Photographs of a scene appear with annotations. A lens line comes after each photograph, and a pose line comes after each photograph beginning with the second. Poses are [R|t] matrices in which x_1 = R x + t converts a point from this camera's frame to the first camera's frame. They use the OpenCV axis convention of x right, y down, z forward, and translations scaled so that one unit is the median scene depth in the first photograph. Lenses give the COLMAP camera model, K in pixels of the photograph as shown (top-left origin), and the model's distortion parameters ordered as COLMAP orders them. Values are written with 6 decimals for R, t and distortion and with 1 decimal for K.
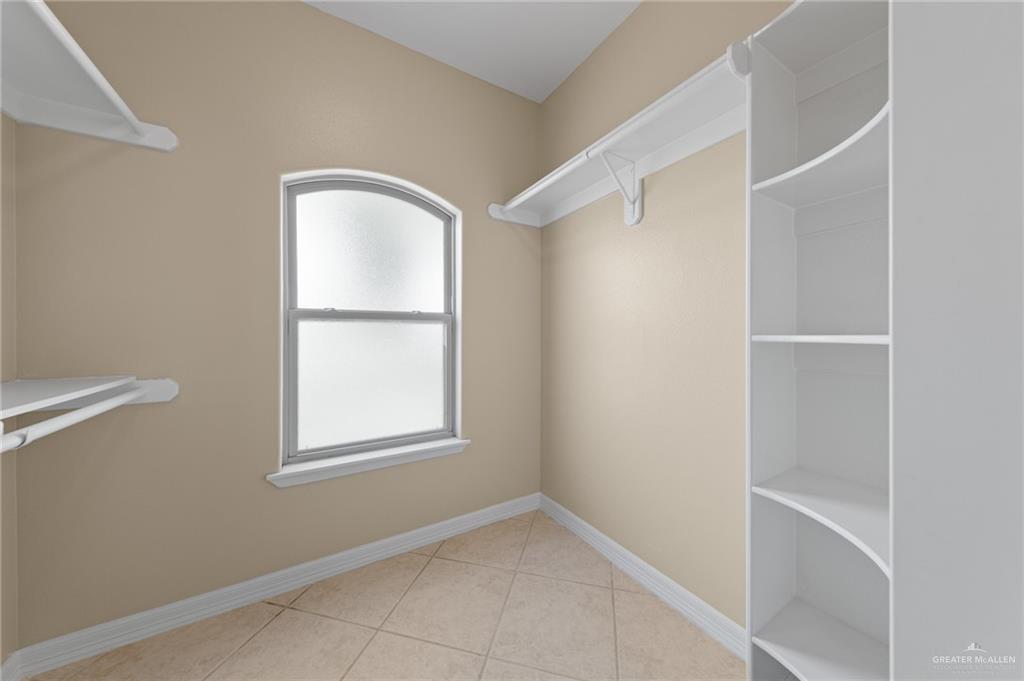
lens RADIAL K [[338.5, 0, 515.9], [0, 338.5, 338.5], [0, 0, 1]] dist [-0.000308, -0.000023]
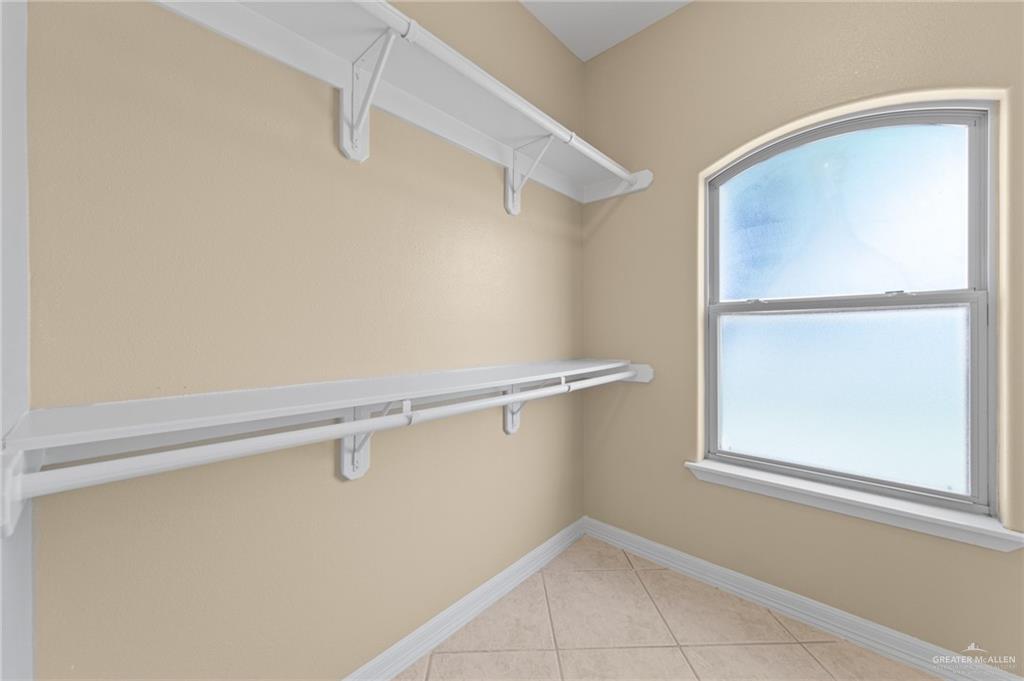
lens RADIAL K [[375.8, 0, 513.5], [0, 375.8, 334.9], [0, 0, 1]] dist [0.001276, 0.000035]
pose [[0.269496, 0.007404, -0.962973, 0.236104], [-0.002495, 0.999972, 0.006990, -0.002561], [0.962998, 0.000518, 0.269507, 0.142354]]
